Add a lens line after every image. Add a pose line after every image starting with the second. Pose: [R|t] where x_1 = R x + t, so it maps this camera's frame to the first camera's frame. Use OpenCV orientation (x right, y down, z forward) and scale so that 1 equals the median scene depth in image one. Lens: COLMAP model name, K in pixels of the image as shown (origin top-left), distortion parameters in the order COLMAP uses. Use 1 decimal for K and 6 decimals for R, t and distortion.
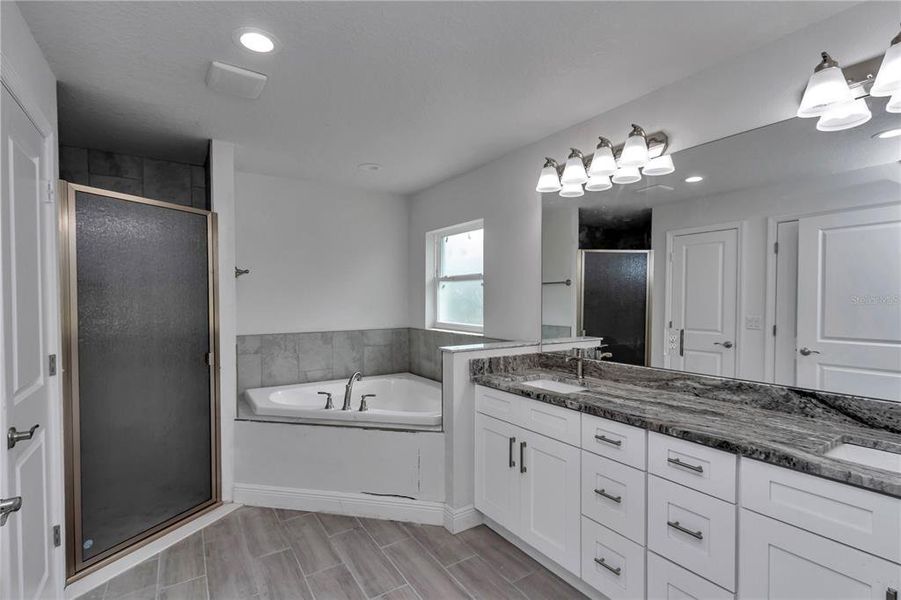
lens RADIAL K [[408.7, 0, 471.5], [0, 408.7, 304.9], [0, 0, 1]] dist [0.001594, -0.000168]
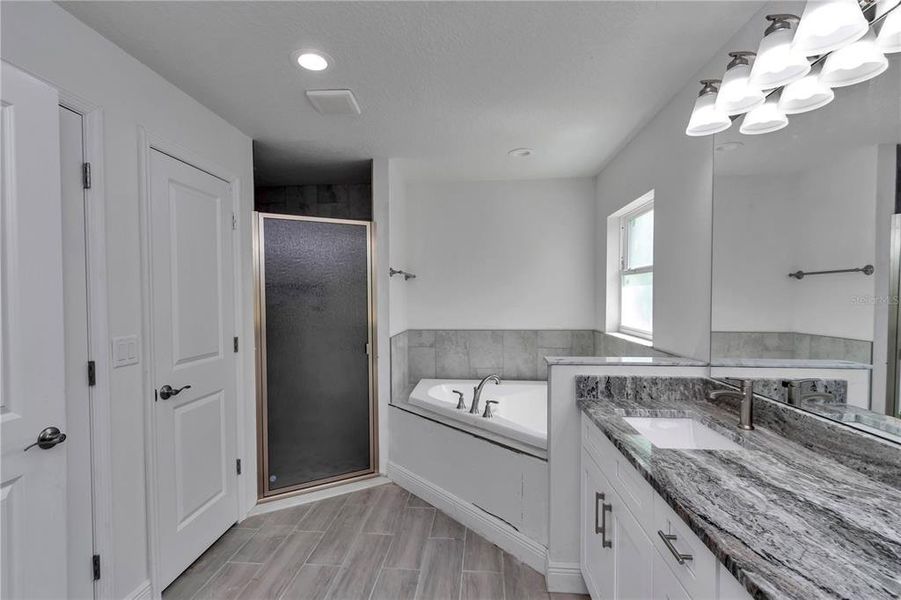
lens RADIAL K [[417.0, 0, 447.3], [0, 417.0, 305.4], [0, 0, 1]] dist [-0.000268, -0.000494]
pose [[0.777873, 0.012878, -0.628289, 0.278772], [-0.007918, 0.999911, 0.010692, -0.005630], [0.628371, -0.003342, 0.777907, 0.218197]]
